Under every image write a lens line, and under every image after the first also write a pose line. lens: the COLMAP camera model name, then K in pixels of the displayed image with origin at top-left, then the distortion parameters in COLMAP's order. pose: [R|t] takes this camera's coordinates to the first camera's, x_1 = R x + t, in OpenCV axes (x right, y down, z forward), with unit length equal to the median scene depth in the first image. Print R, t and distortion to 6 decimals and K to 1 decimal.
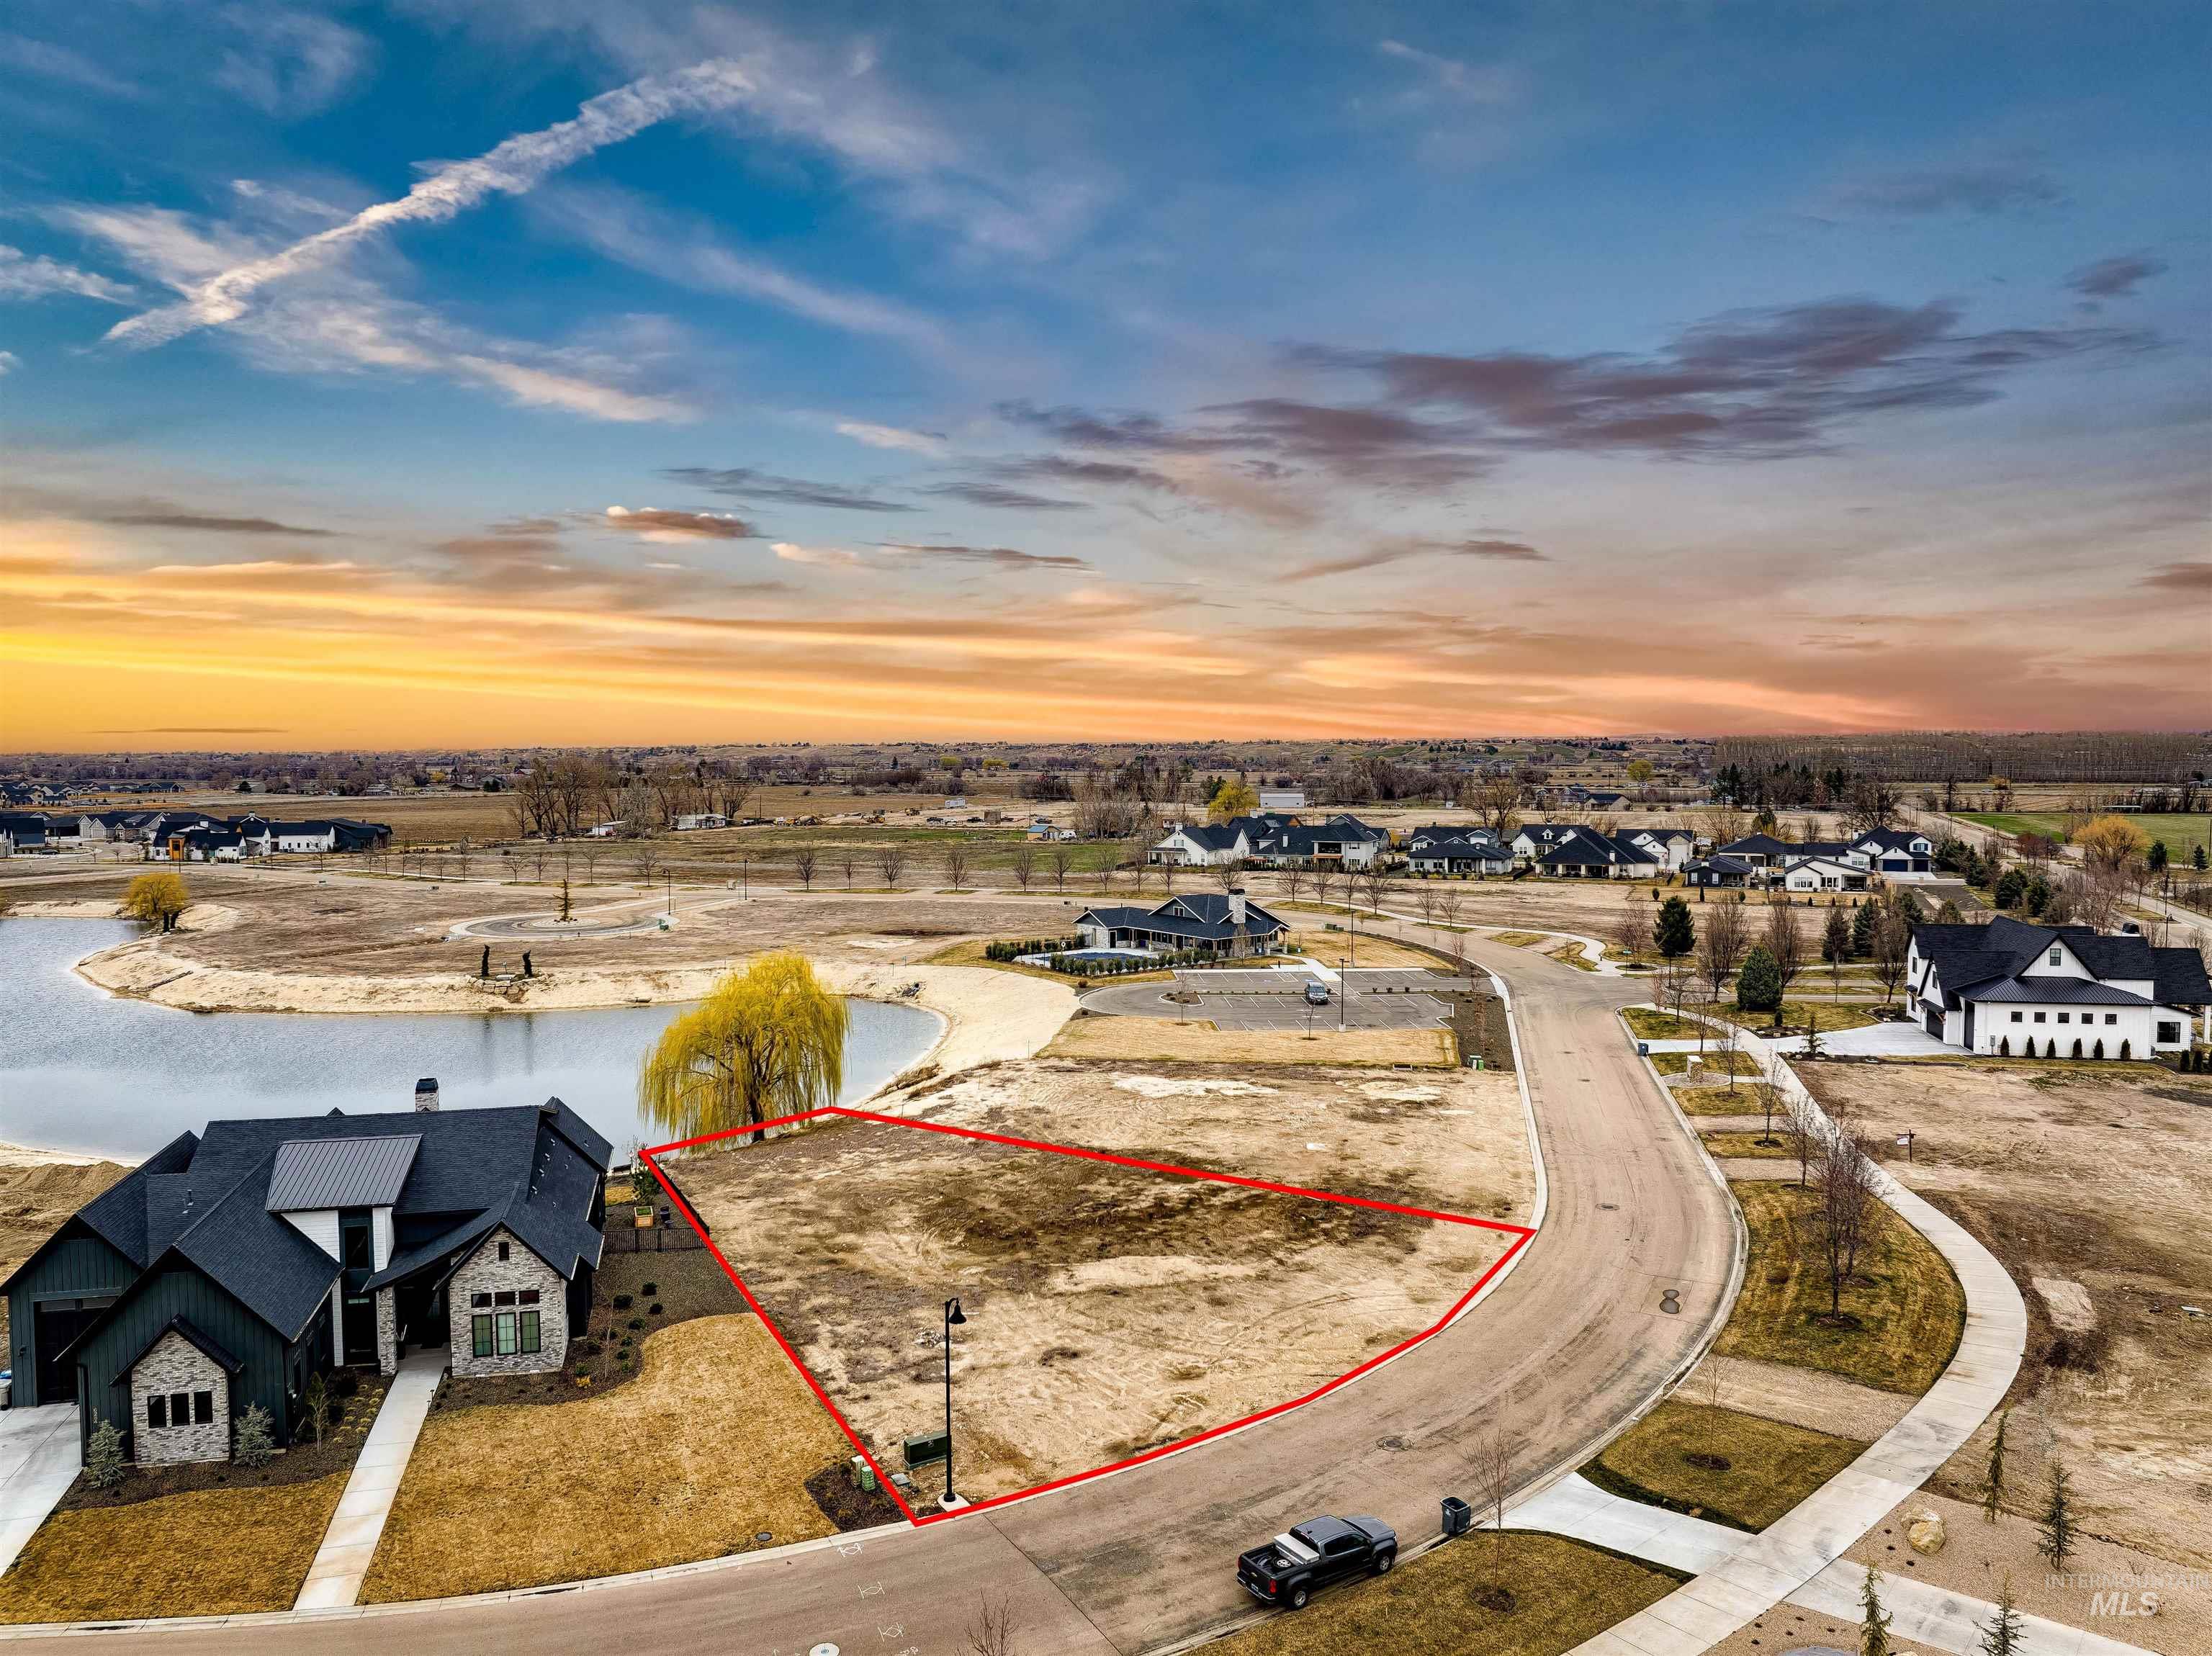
lens RADIAL K [[1555.2, 0, 1106.0], [0, 1555.2, 828.0], [0, 0, 1]] dist [-0.034093, -0.002772]
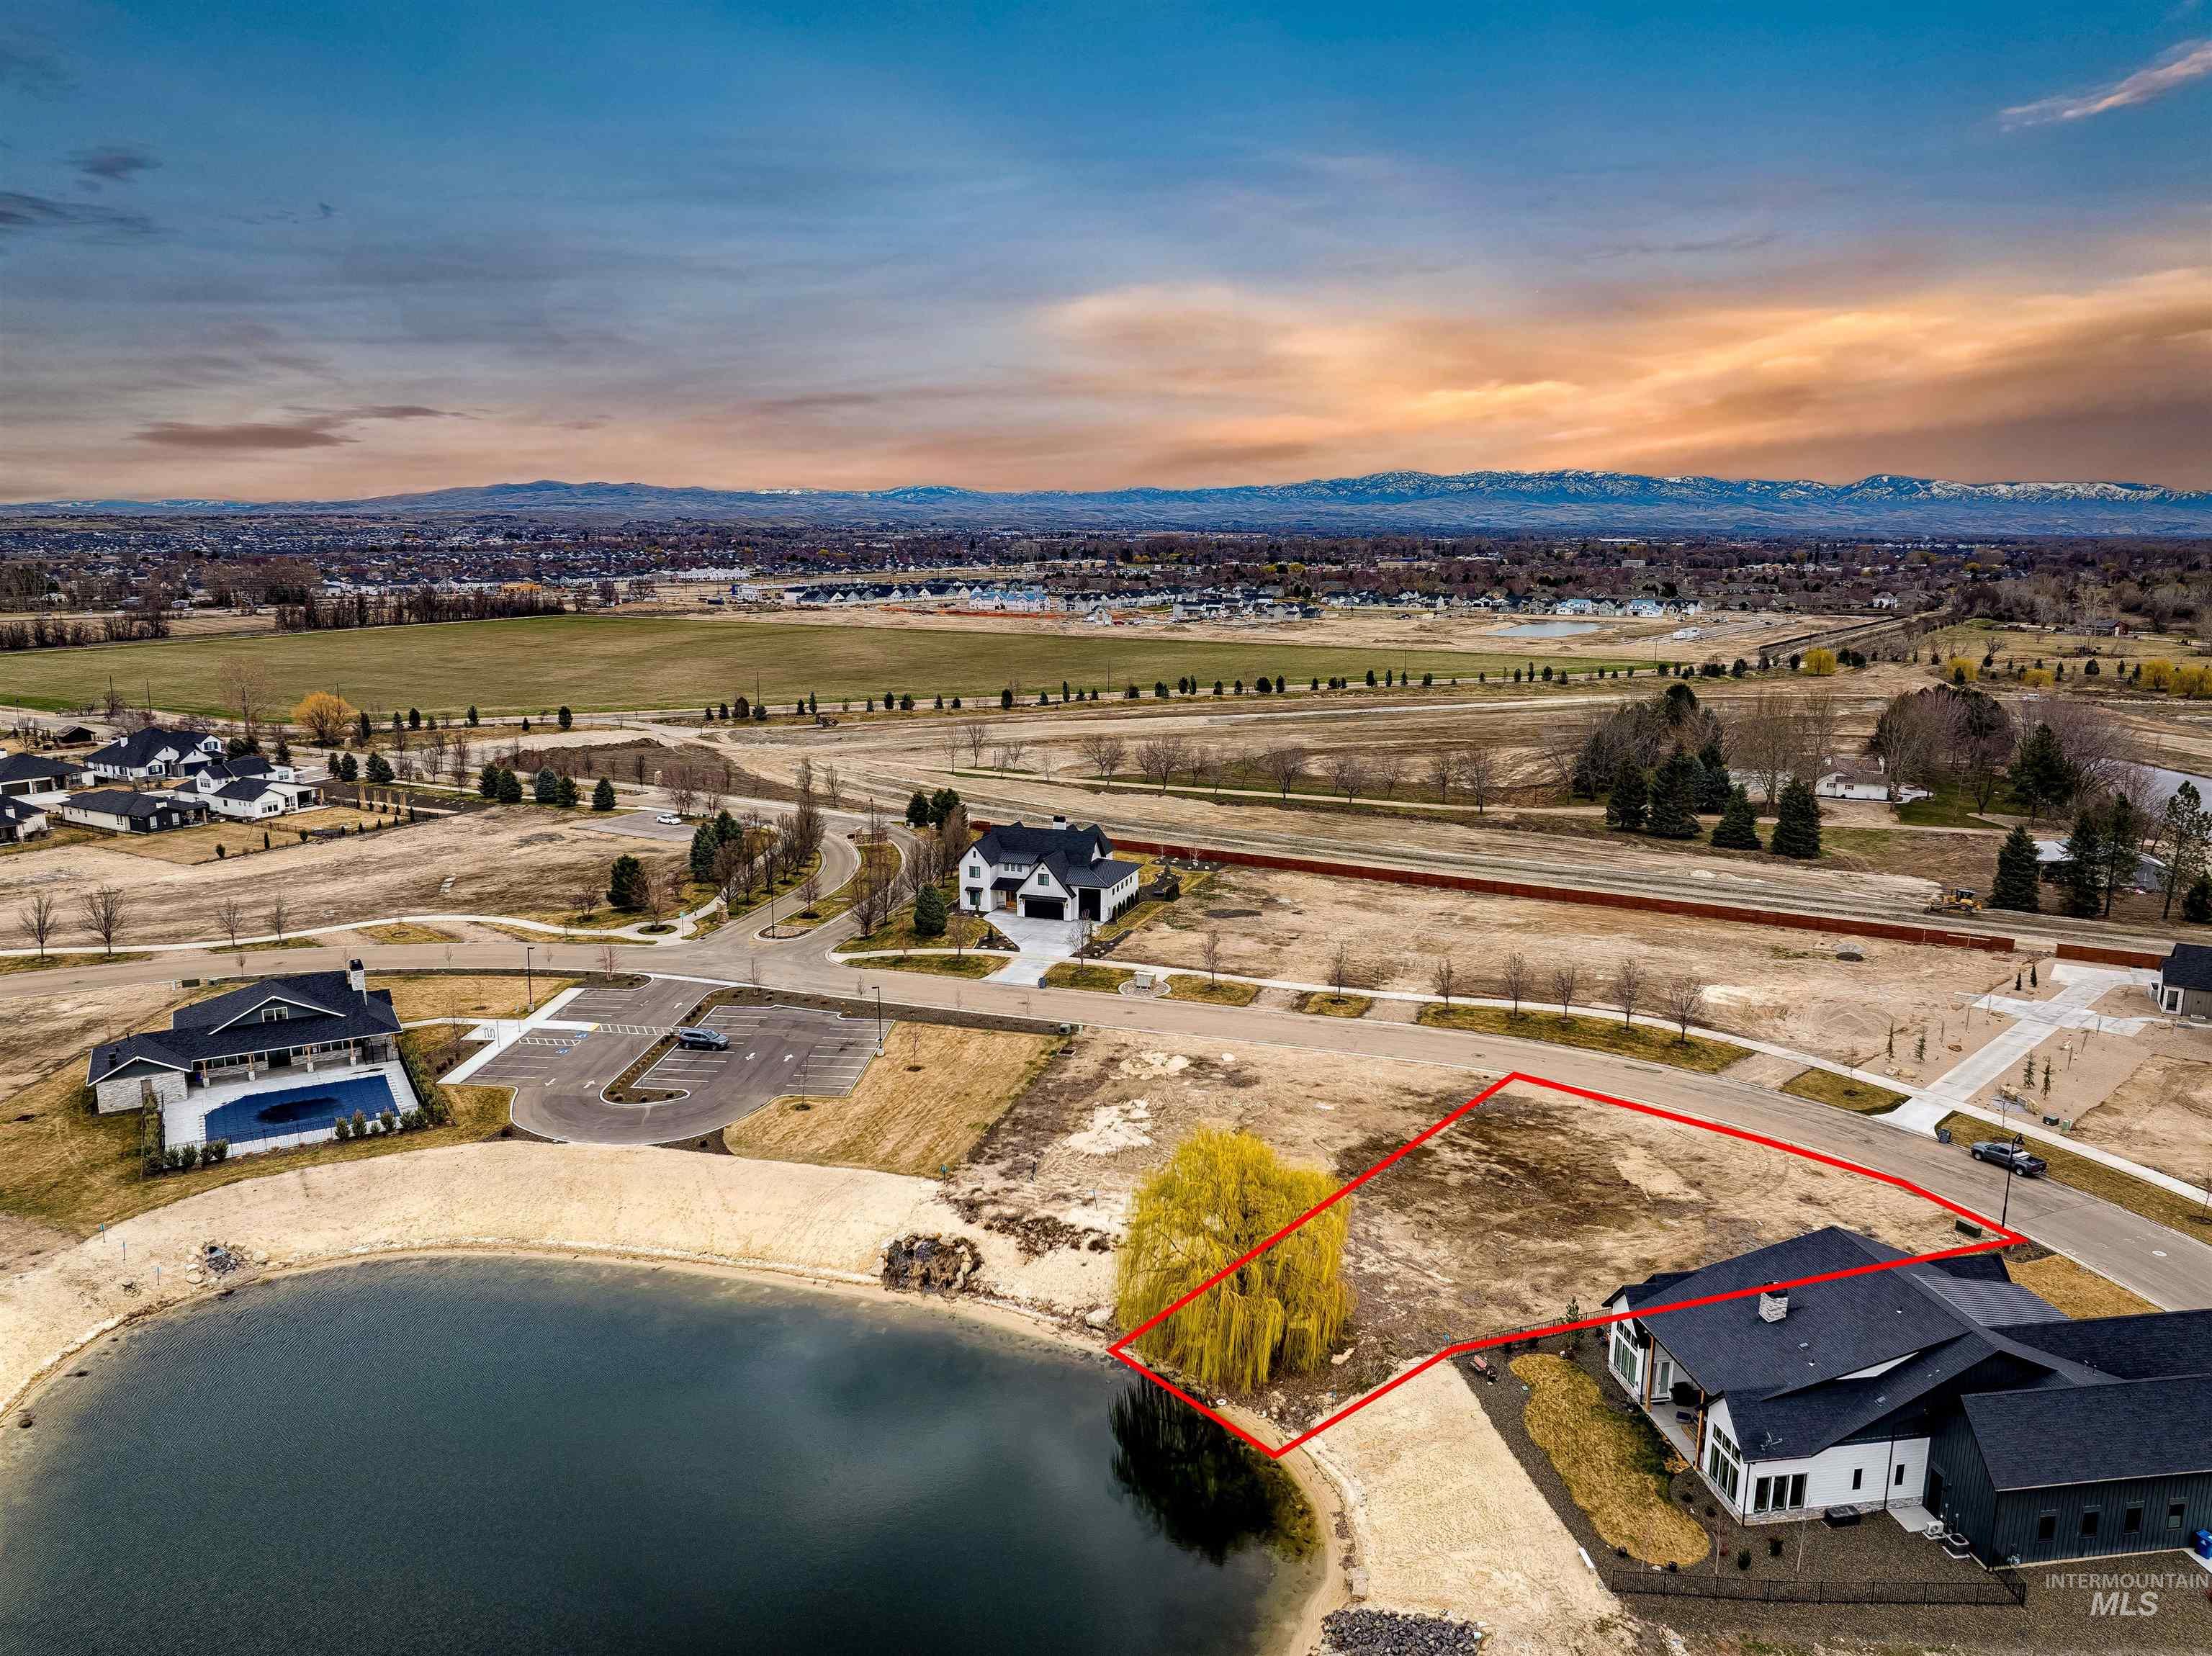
lens RADIAL K [[1555.2, 0, 1106.0], [0, 1555.2, 828.0], [0, 0, 1]] dist [-0.034093, -0.002772]
pose [[0.120055, -0.187098, 0.974977, -1.401030], [0.046015, 0.982074, 0.182794, -0.344341], [-0.991700, 0.022918, 0.126513, 1.253376]]
